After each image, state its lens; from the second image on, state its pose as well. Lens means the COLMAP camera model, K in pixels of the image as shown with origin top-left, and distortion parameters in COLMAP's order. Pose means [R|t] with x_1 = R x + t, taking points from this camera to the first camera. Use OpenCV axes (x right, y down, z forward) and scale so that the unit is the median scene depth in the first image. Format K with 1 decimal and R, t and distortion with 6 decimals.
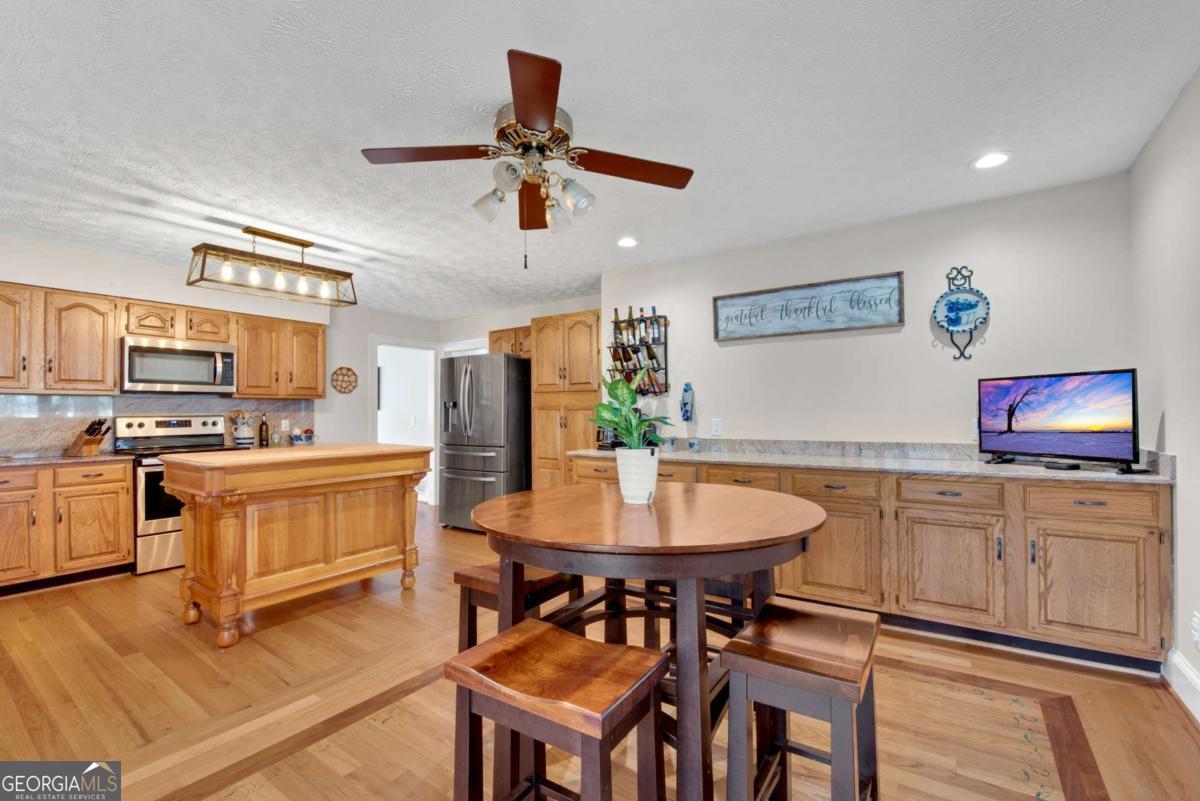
lens RADIAL K [[524.3, 0, 598.5], [0, 524.3, 412.2], [0, 0, 1]] dist [-0.000231, 0.000039]
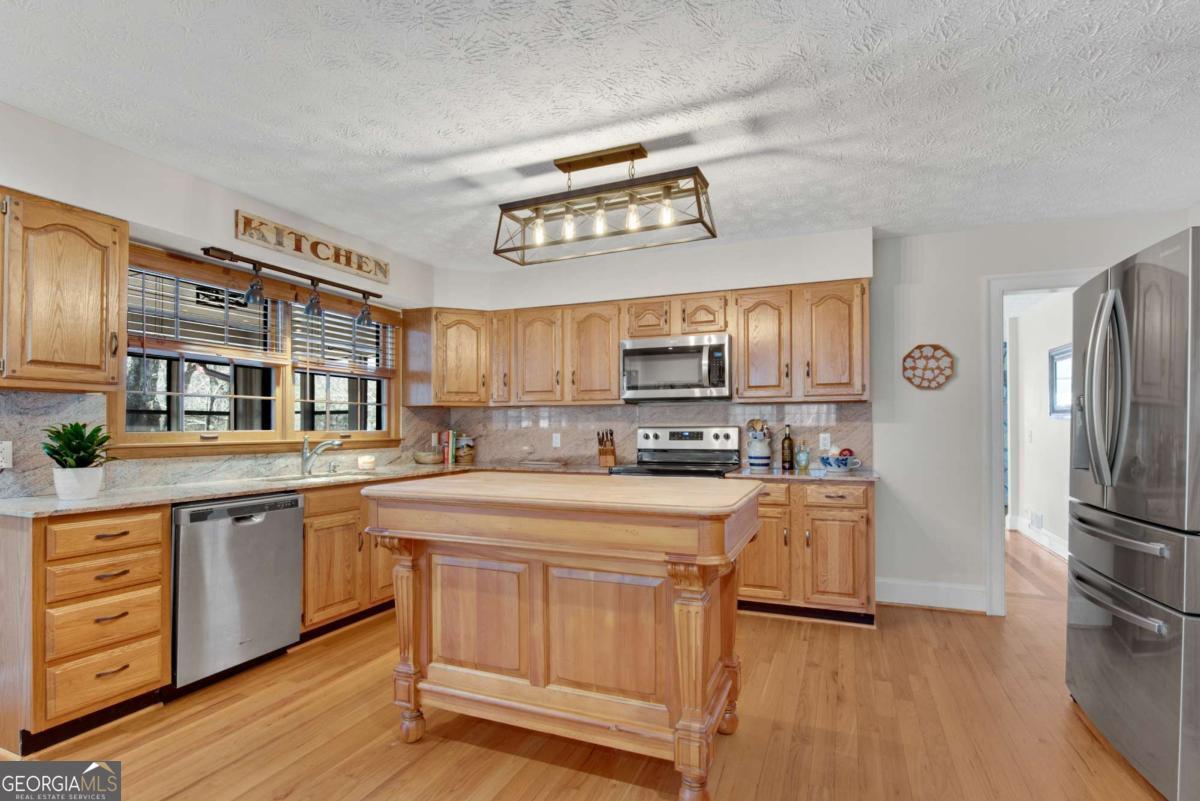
lens RADIAL K [[579.7, 0, 597.5], [0, 579.7, 421.6], [0, 0, 1]] dist [0.000003, -0.000010]
pose [[0.212021, -0.003679, -0.977258, 0.092866], [0.000364, 0.999993, -0.003686, 0.002625], [0.977265, 0.000425, 0.212021, 0.729306]]
